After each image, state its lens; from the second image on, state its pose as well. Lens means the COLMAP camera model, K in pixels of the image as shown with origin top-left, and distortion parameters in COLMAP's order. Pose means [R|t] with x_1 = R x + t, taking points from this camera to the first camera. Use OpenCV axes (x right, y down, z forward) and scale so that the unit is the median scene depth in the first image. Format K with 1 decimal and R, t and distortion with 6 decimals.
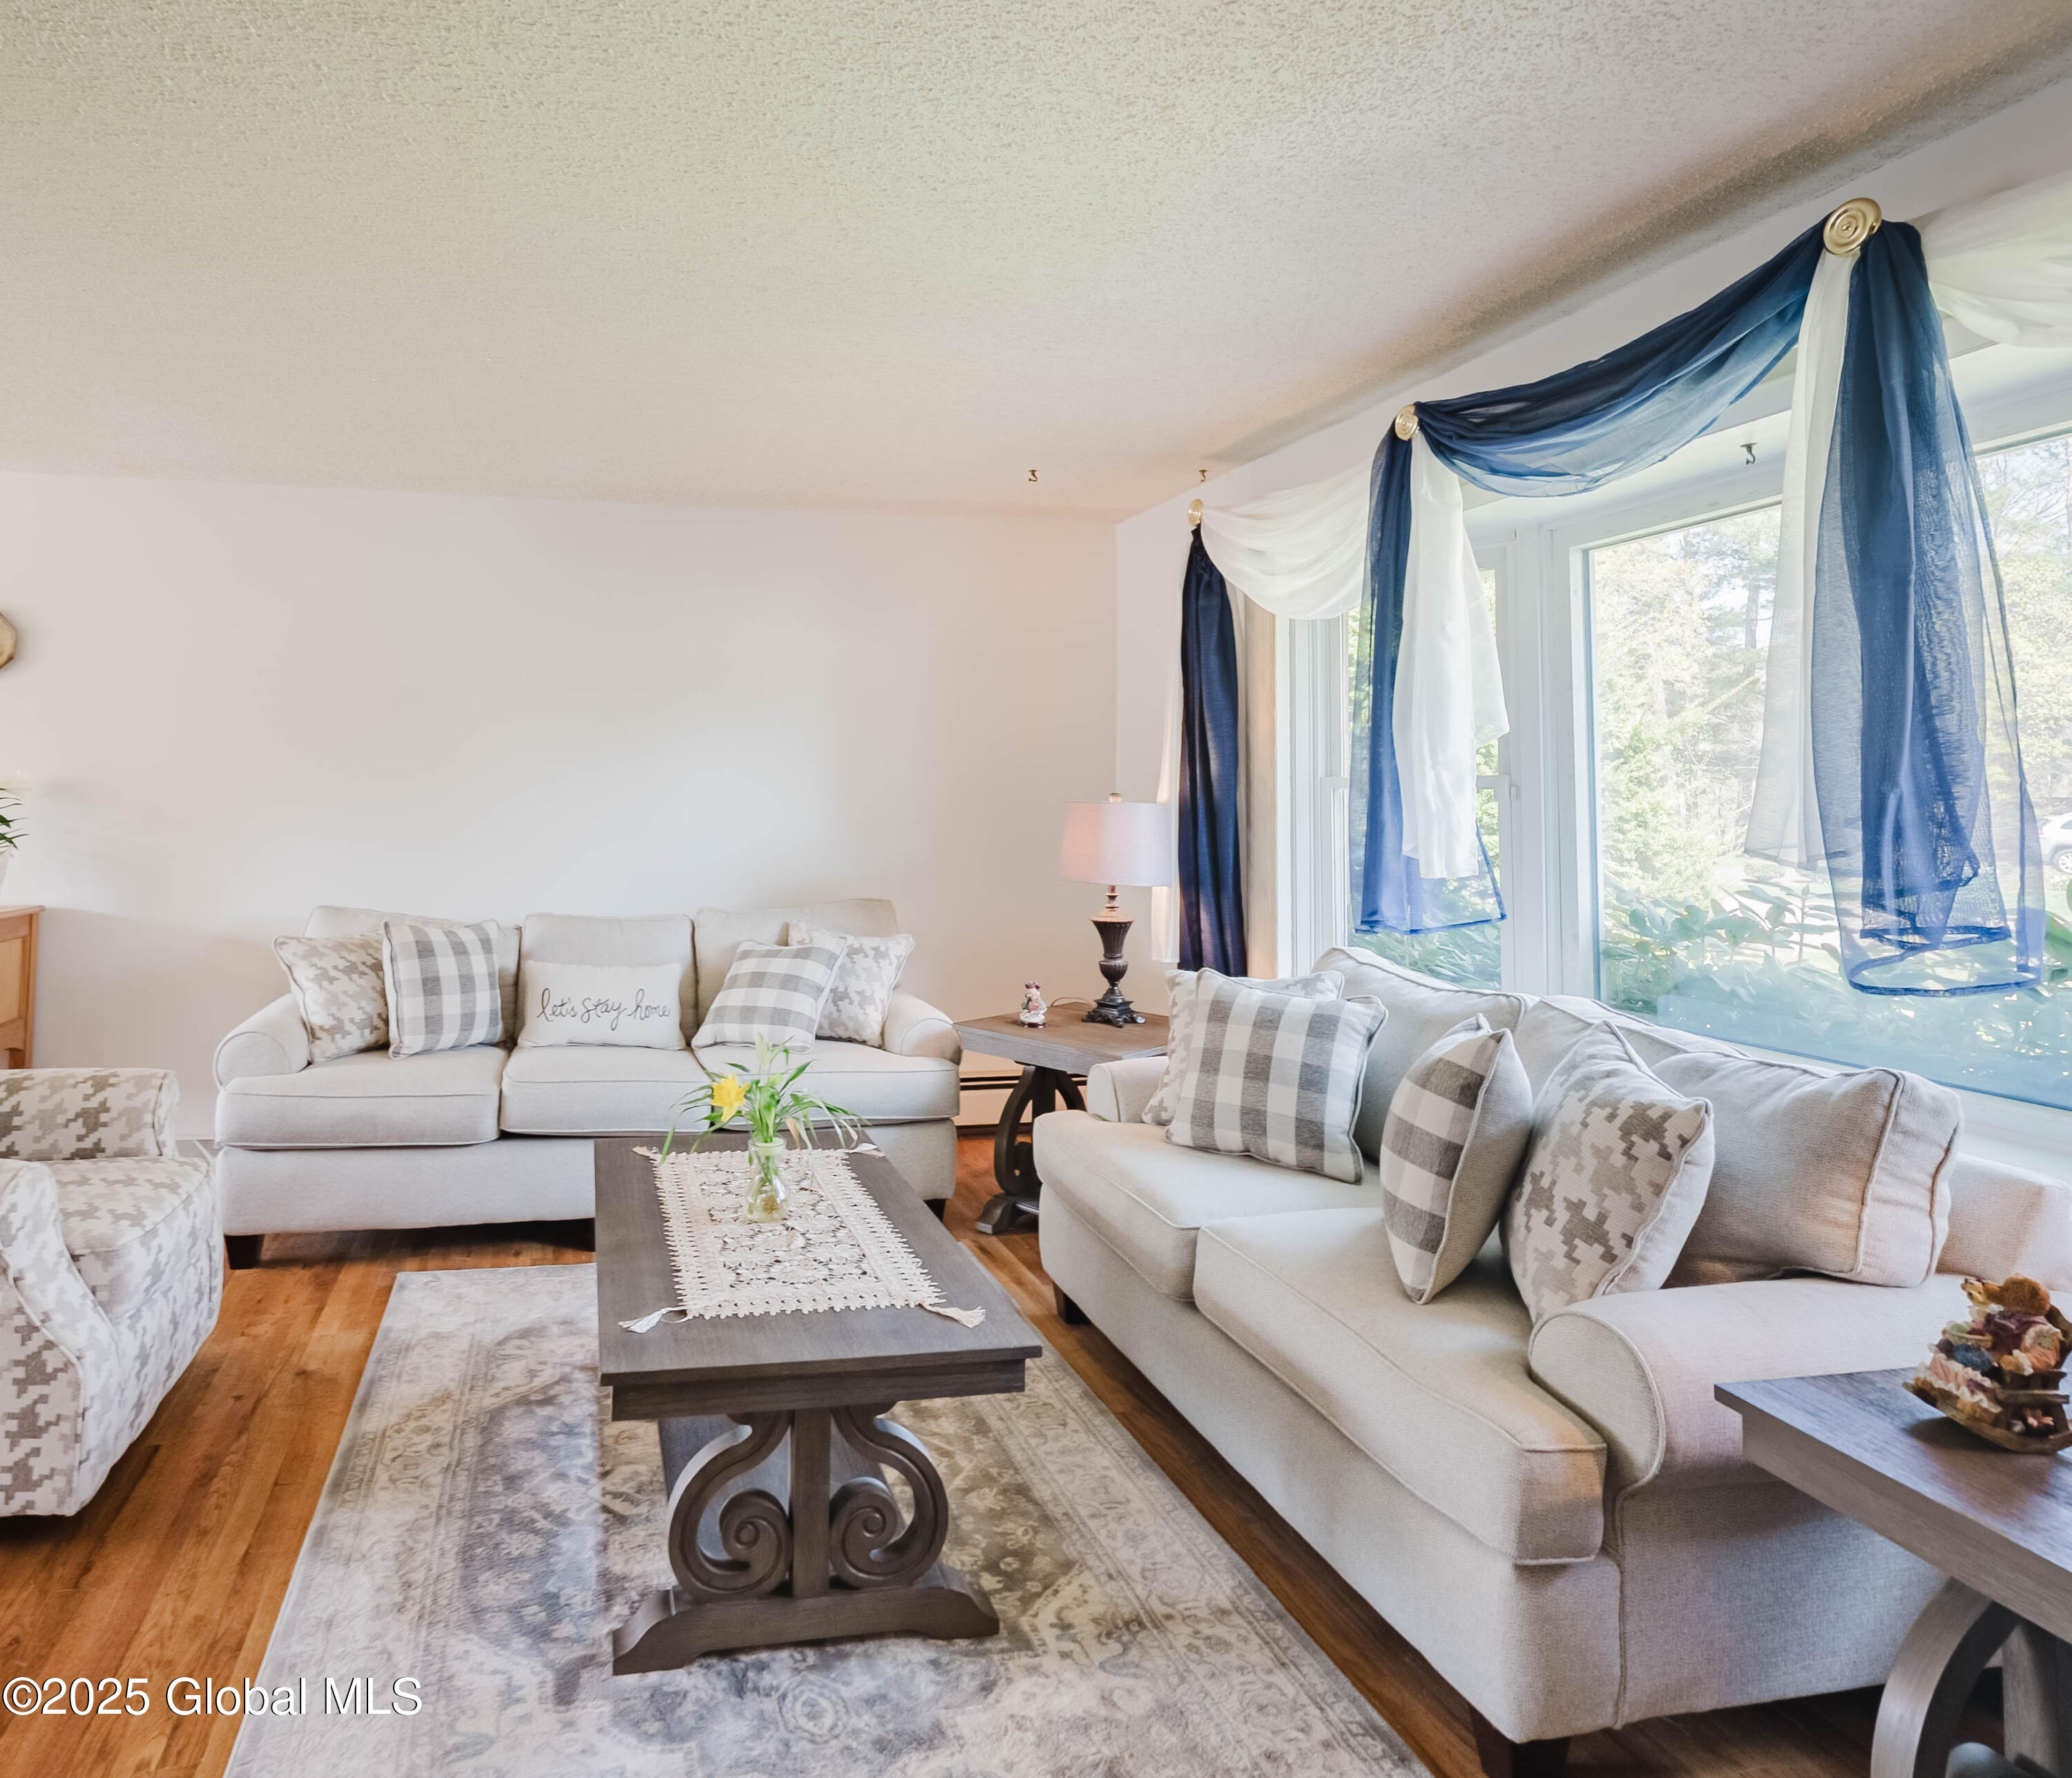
lens RADIAL K [[1094.5, 0, 1034.1], [0, 1094.5, 742.9], [0, 0, 1]] dist [-0.014555, -0.000070]
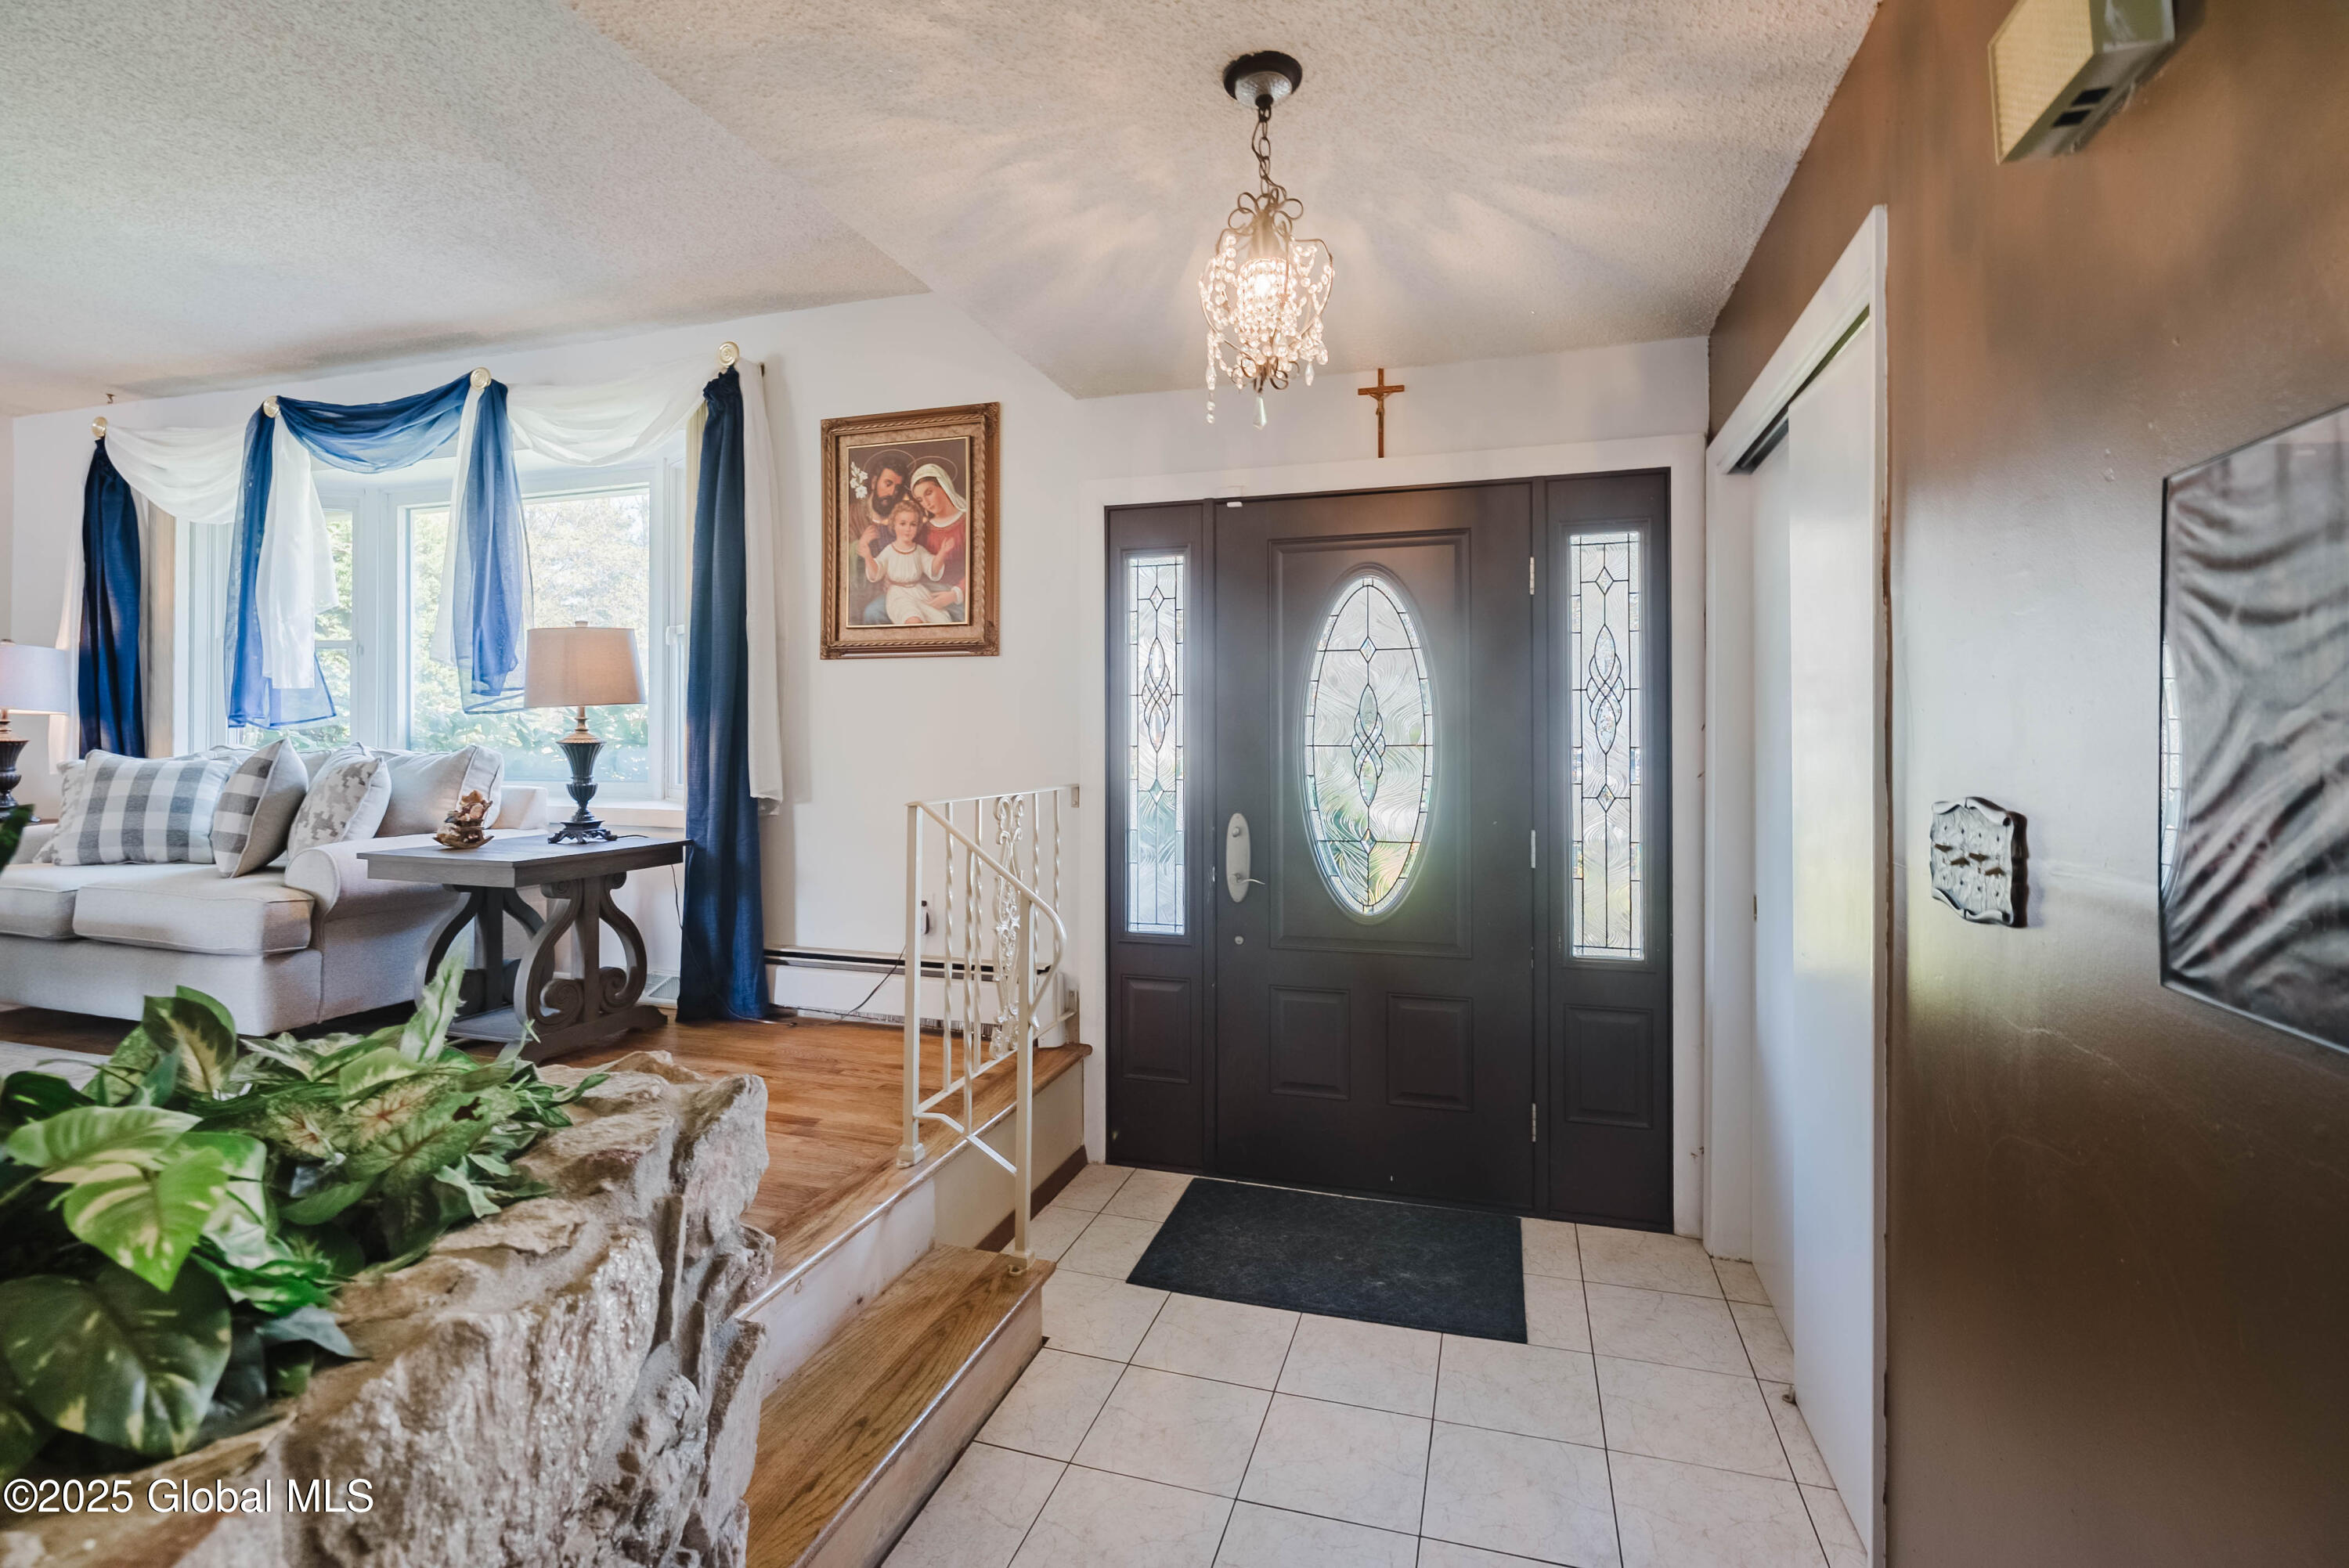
lens RADIAL K [[1091.2, 0, 1174.5], [0, 1091.2, 784.0], [0, 0, 1]] dist [-0.003017, 0.000046]
pose [[0.634742, -0.000780, 0.772724, -0.054459], [-0.038256, 0.998741, 0.032433, 0.166437], [-0.771777, -0.050148, 0.633913, -1.129152]]
